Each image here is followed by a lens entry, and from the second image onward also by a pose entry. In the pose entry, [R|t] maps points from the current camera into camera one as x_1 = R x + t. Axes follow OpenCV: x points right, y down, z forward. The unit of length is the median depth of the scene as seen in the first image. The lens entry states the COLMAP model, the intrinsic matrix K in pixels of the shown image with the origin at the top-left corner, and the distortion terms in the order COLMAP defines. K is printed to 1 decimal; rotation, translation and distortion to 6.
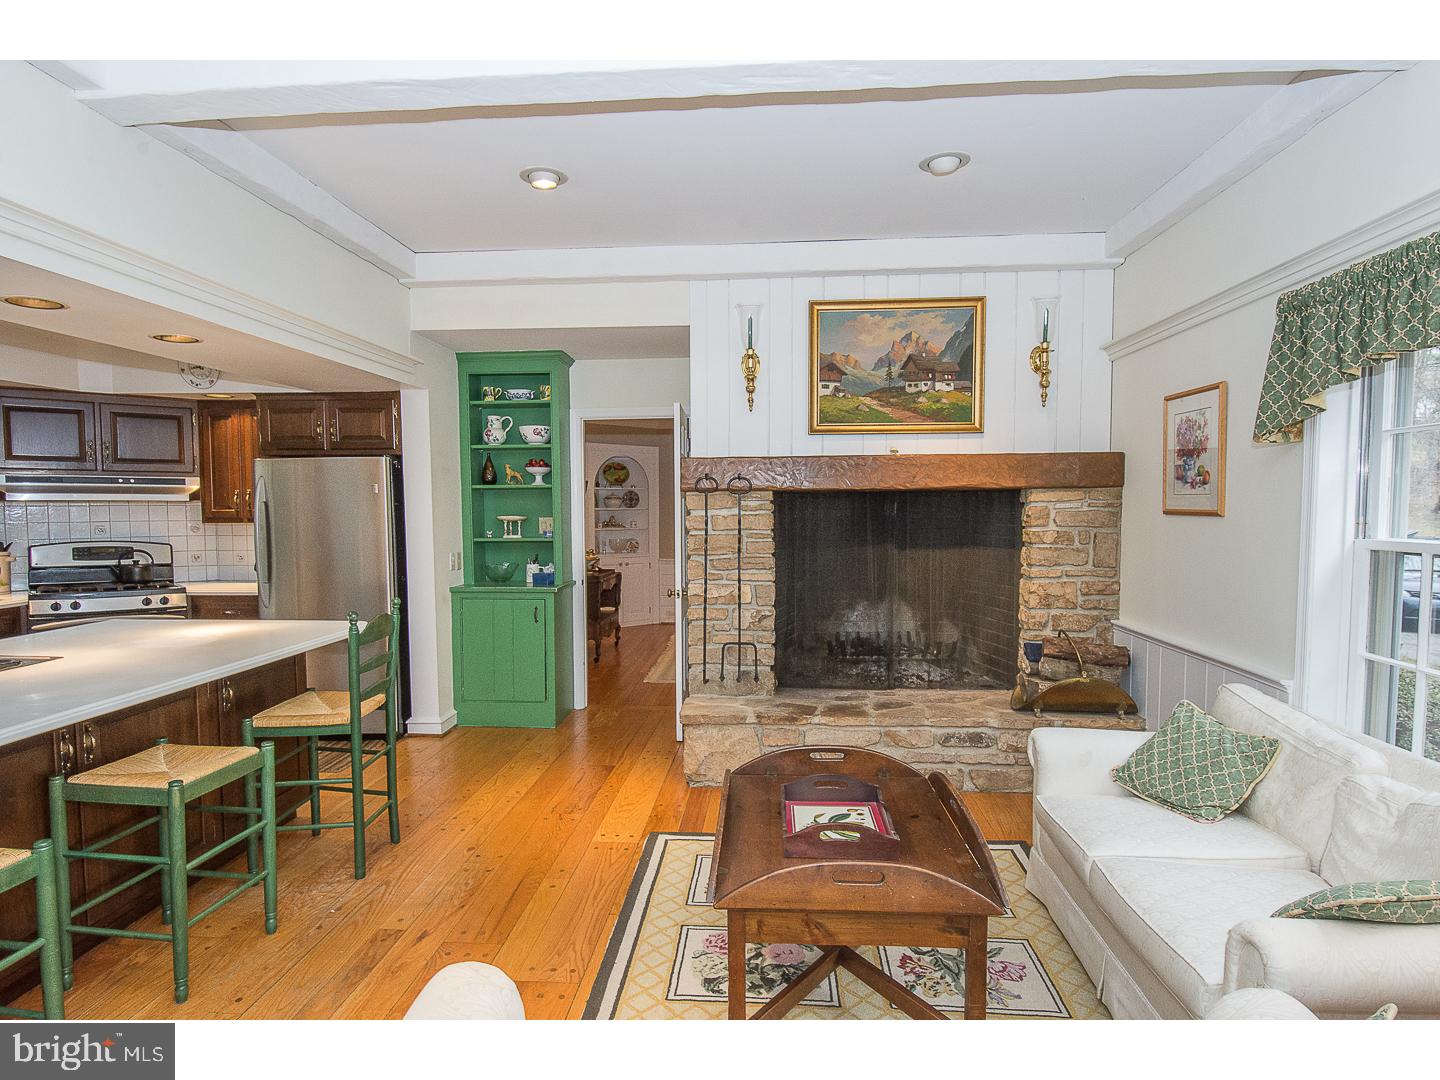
lens RADIAL K [[822.2, 0, 727.9], [0, 822.2, 550.5], [0, 0, 1]] dist [0.002206, -0.001934]
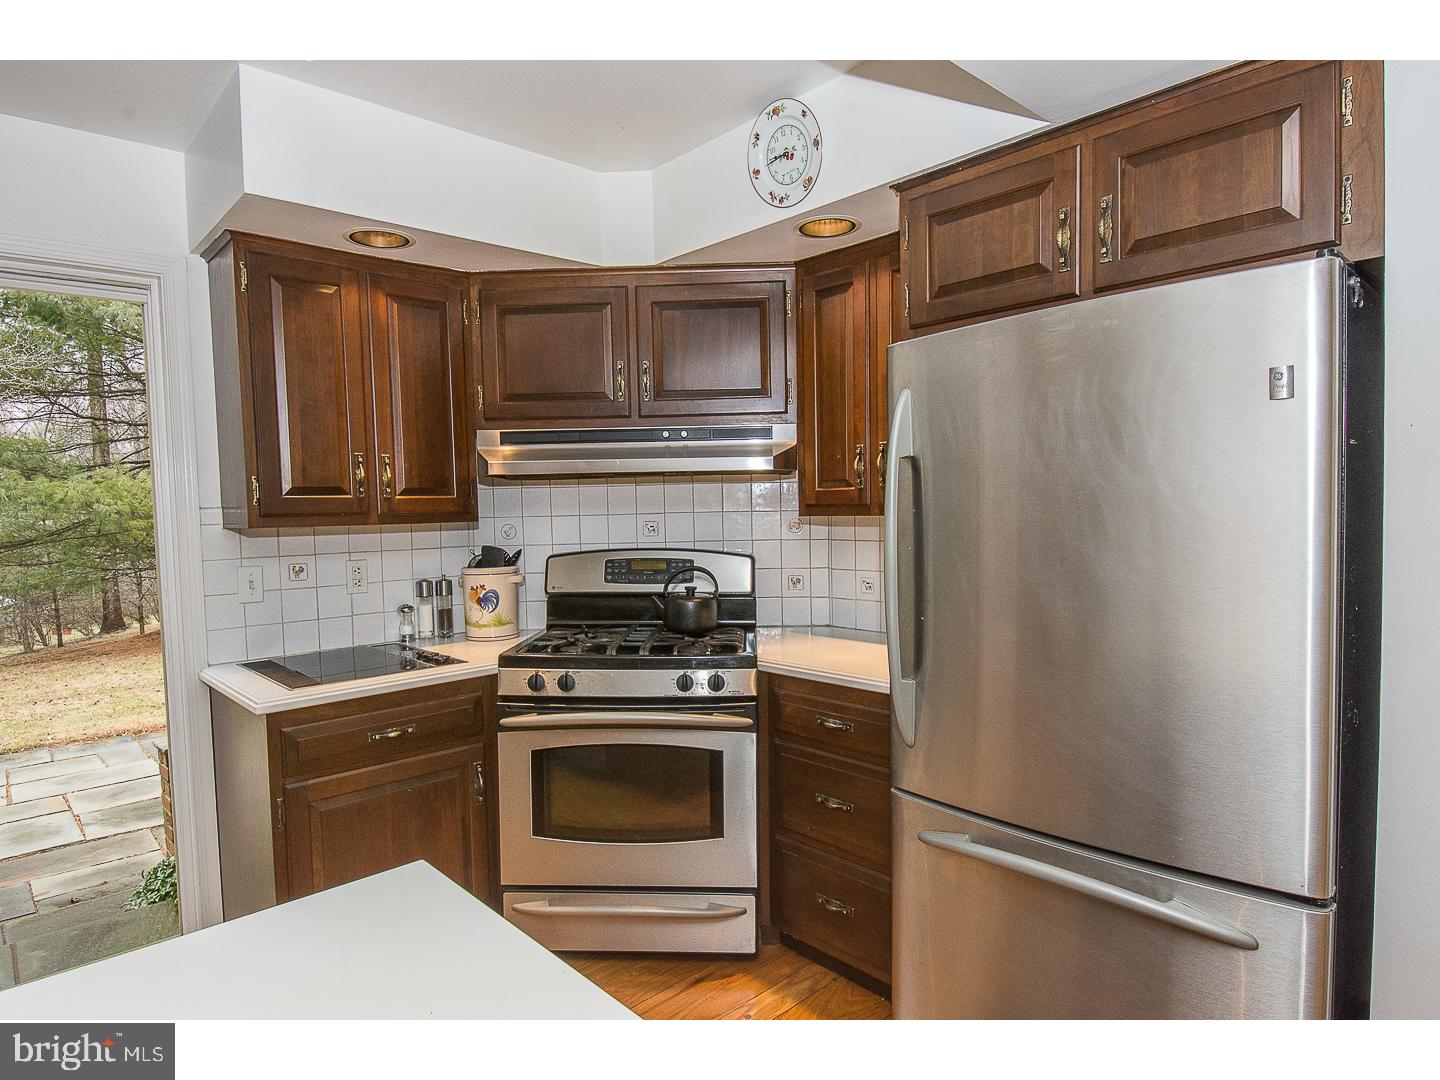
lens RADIAL K [[822.2, 0, 714.2], [0, 822.2, 548.3], [0, 0, 1]] dist [0.002206, -0.001934]
pose [[0.726077, 0.026405, -0.687106, -0.357856], [-0.019414, 0.999651, 0.017901, -0.023029], [0.687339, 0.000341, 0.726337, 0.644125]]
